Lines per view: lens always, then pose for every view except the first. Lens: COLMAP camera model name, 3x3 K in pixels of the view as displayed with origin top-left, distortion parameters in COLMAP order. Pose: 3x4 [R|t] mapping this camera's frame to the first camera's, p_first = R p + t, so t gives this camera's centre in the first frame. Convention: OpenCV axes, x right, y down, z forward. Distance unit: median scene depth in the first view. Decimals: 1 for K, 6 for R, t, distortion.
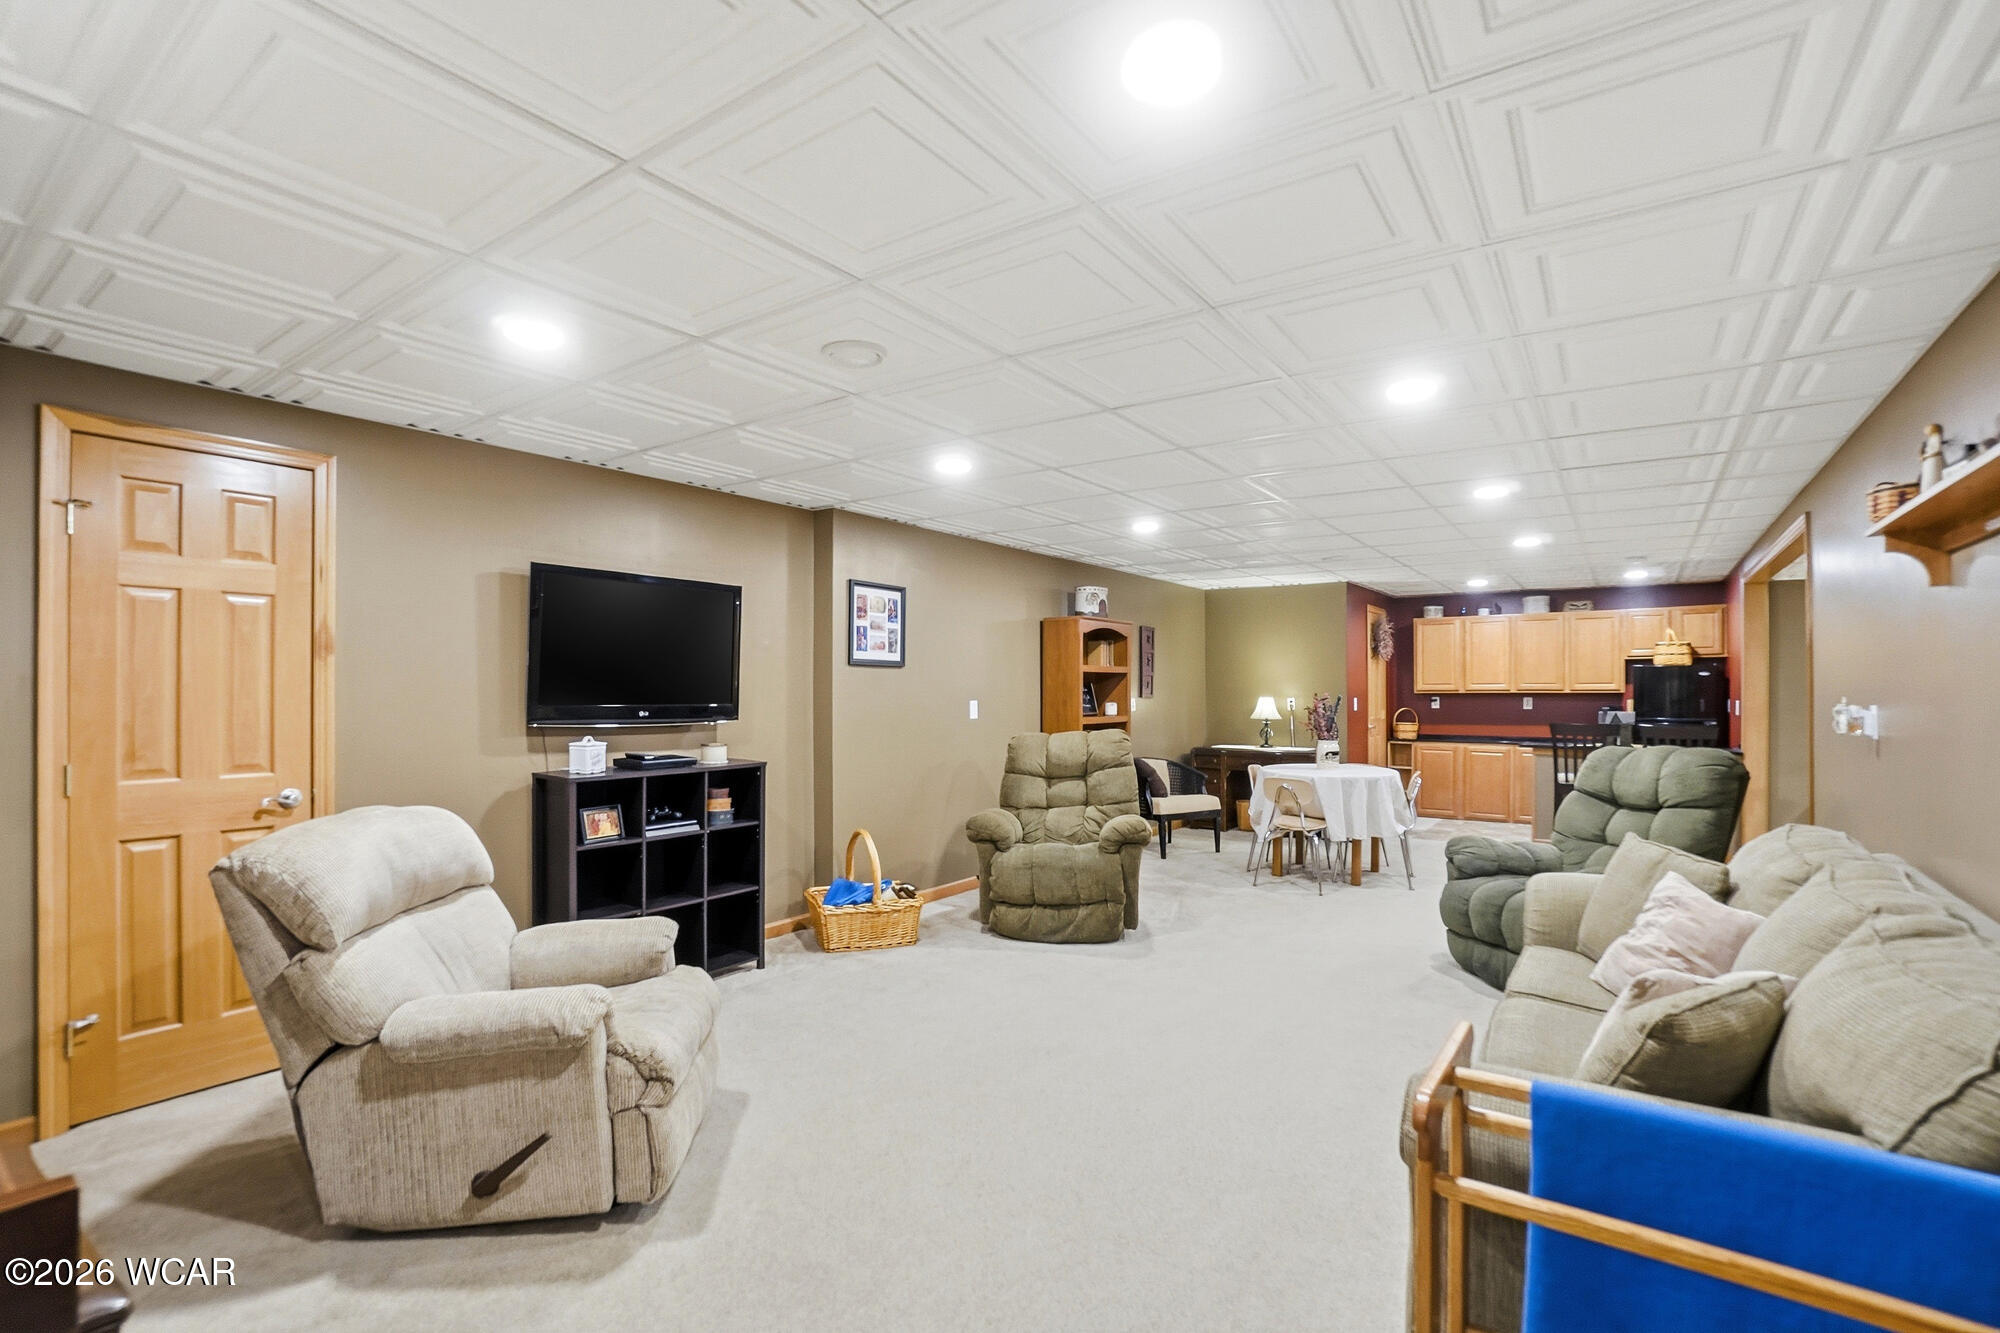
lens RADIAL K [[928.7, 0, 989.9], [0, 928.7, 691.5], [0, 0, 1]] dist [-0.031389, 0.008739]
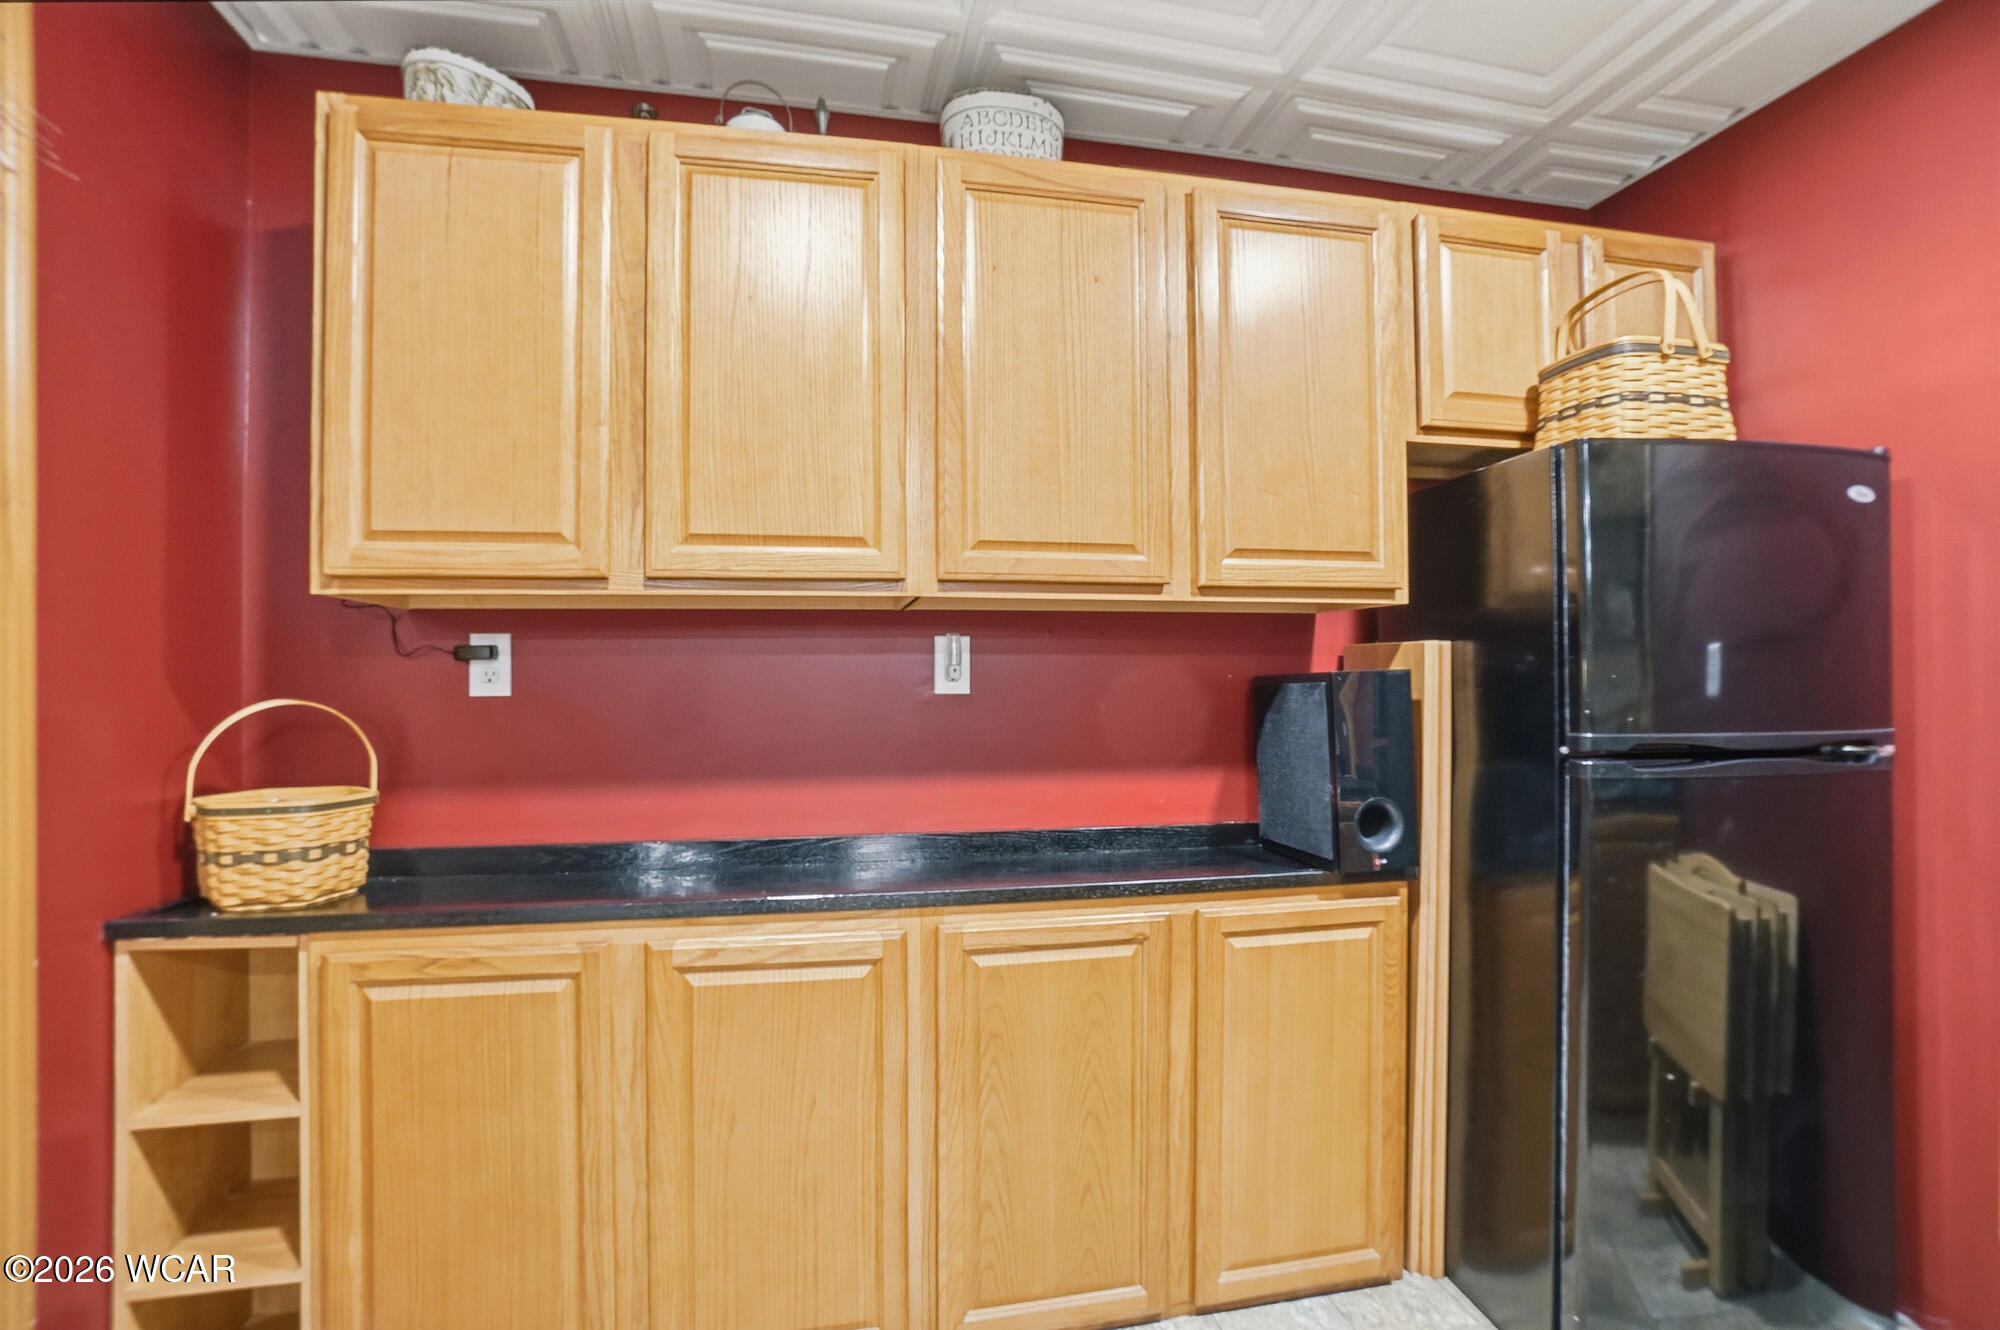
lens RADIAL K [[898.4, 0, 987.3], [0, 898.4, 673.0], [0, 0, 1]] dist [-0.057687, 0.019546]
pose [[0.678925, 0.000328, 0.734208, 0.453683], [0.000197, 1.000000, -0.000629, 0.014888], [-0.734208, 0.000572, 0.678925, 0.873831]]
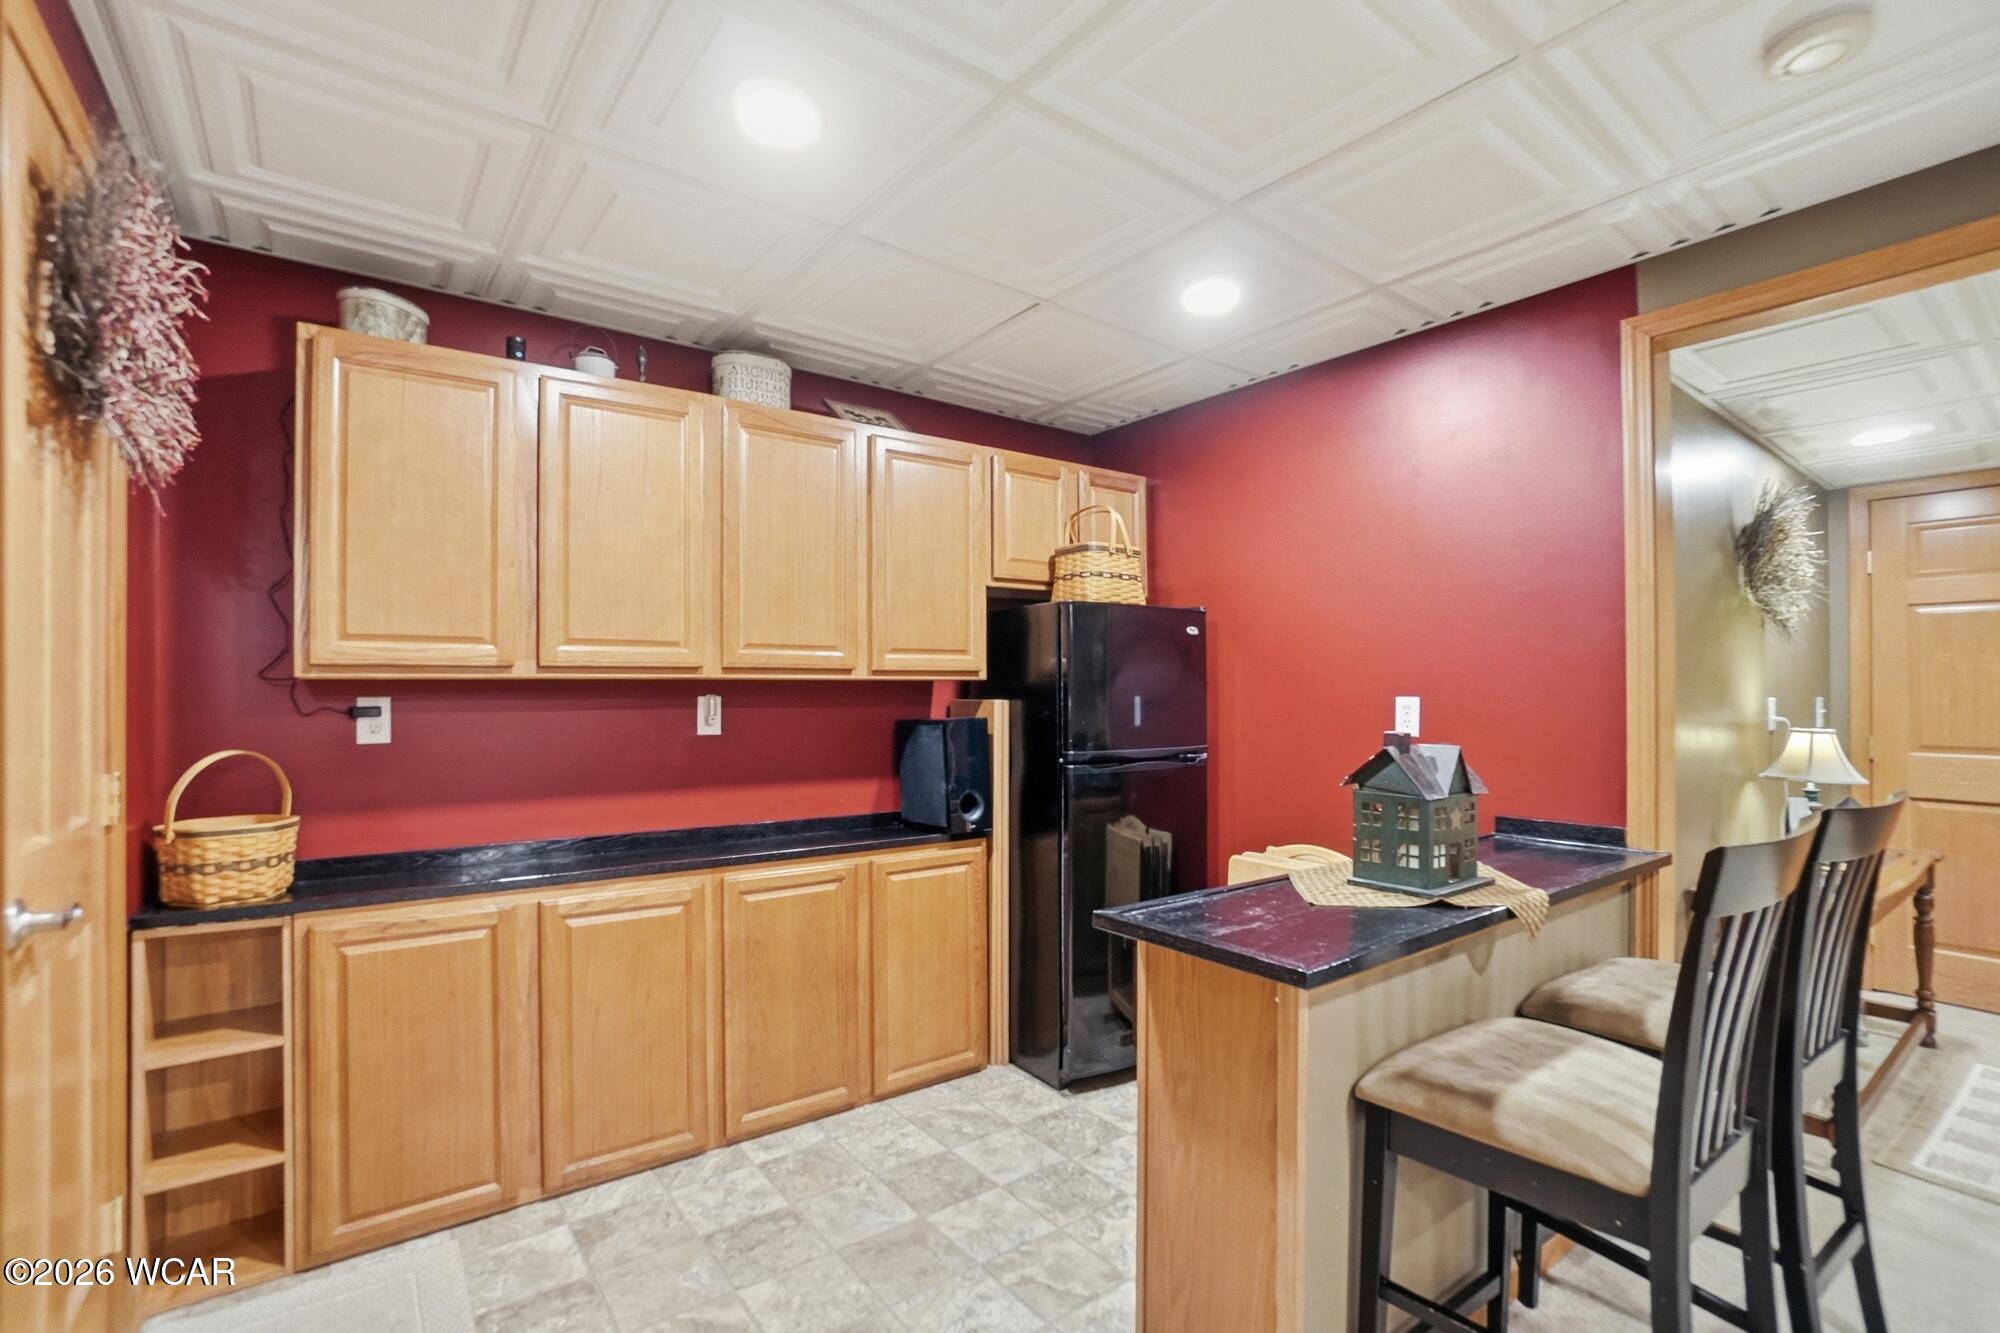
lens RADIAL K [[928.7, 0, 989.9], [0, 928.7, 691.5], [0, 0, 1]] dist [-0.031389, 0.008739]
pose [[0.298927, 0.002460, 0.954273, 0.328975], [-0.000780, 0.999997, -0.002333, 0.005770], [-0.954276, -0.000047, 0.298928, 0.833245]]
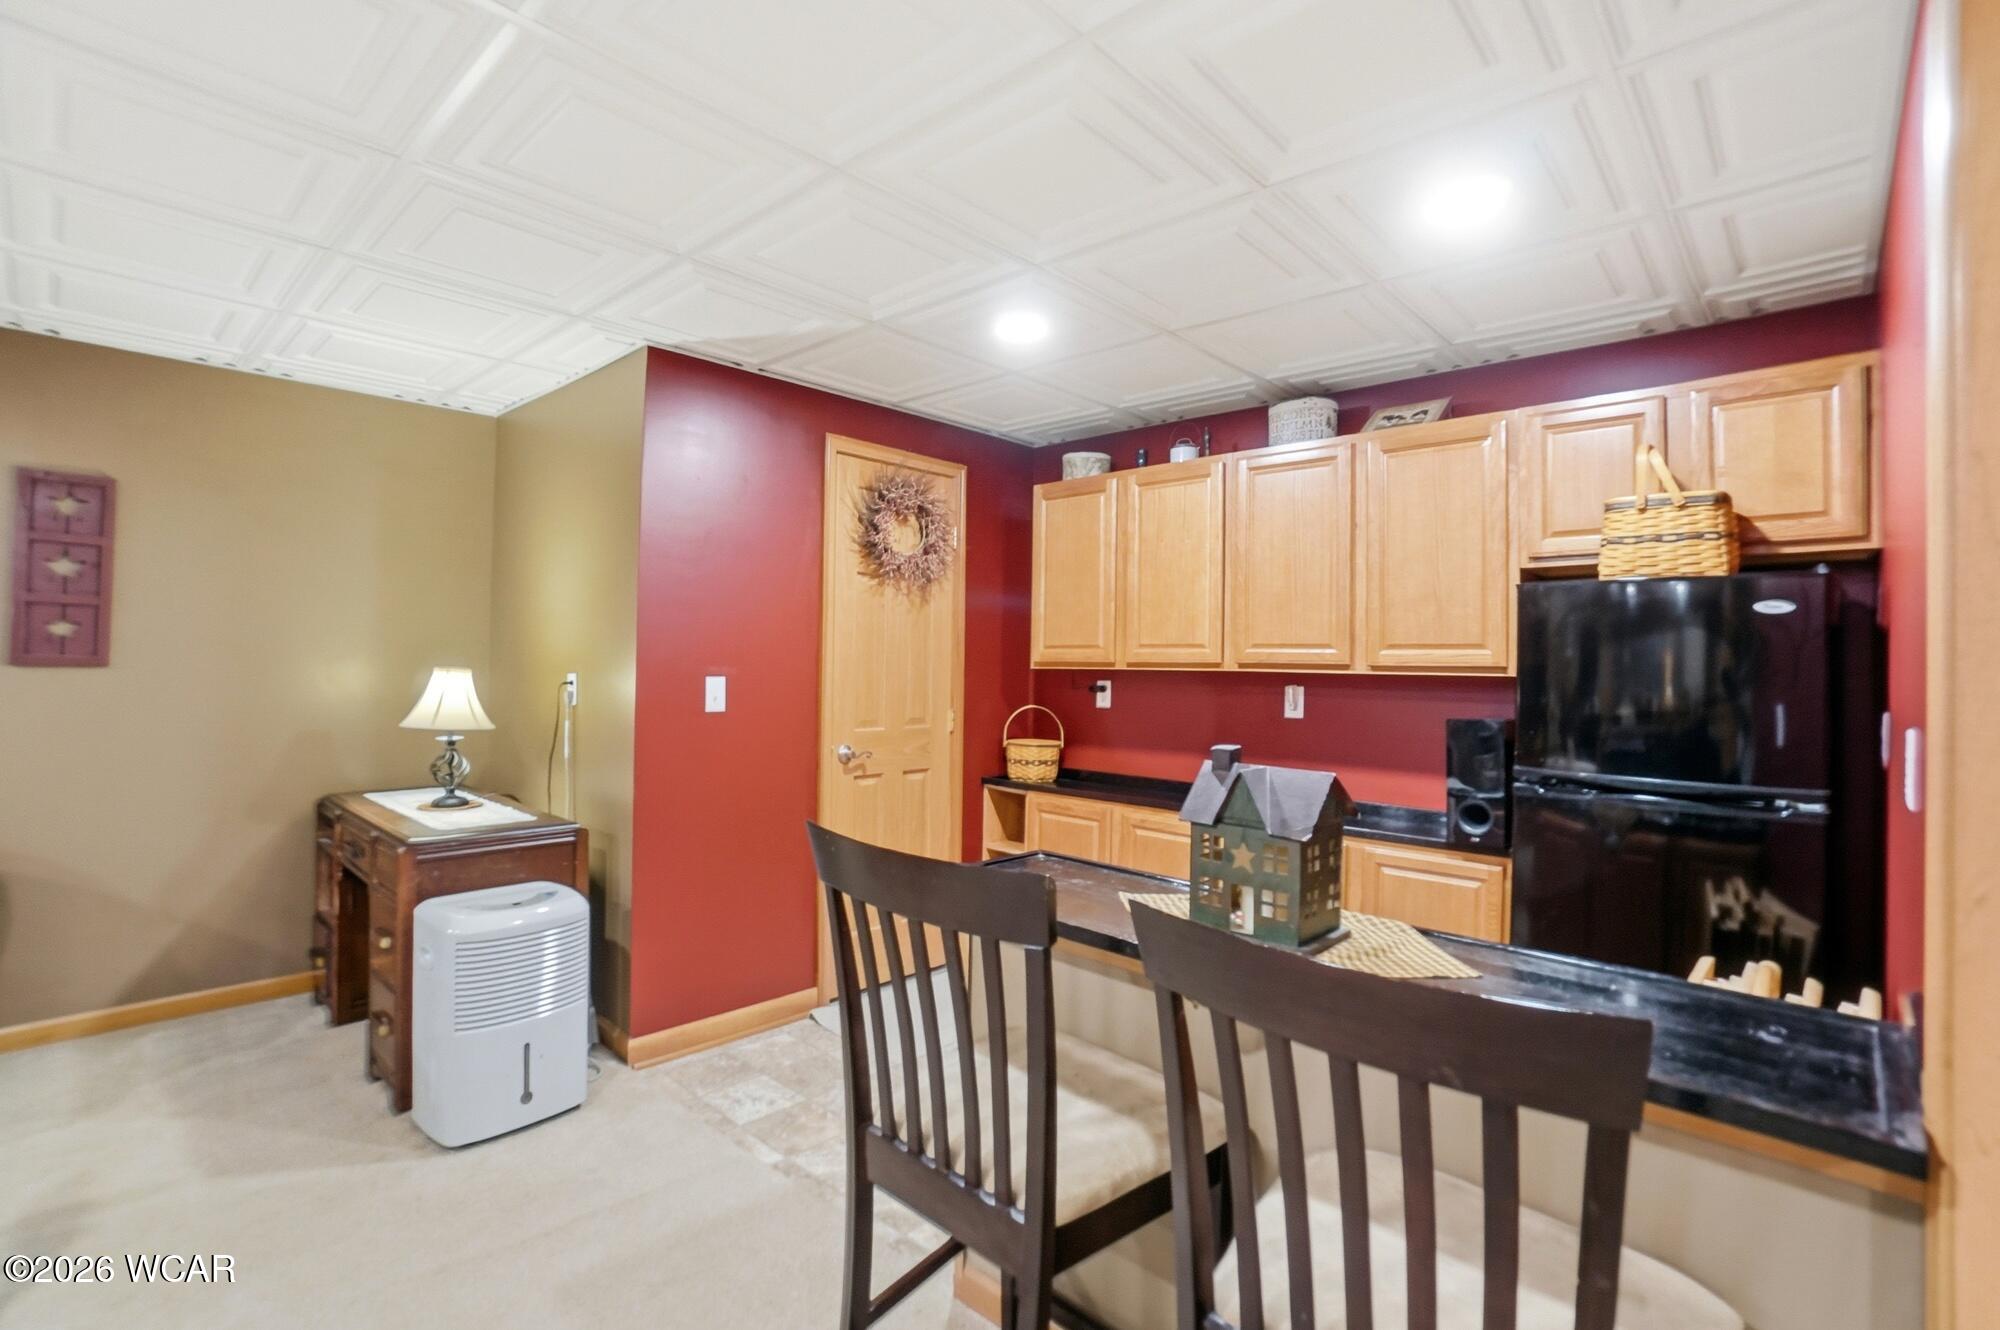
lens RADIAL K [[949.7, 0, 1000.5], [0, 949.7, 647.4], [0, 0, 1]] dist [-0.018475, 0.000322]
pose [[0.992027, 0.015595, -0.125059, 0.522838], [-0.017271, 0.999775, -0.012327, -0.002055], [0.124838, 0.014388, 0.992073, 0.622217]]
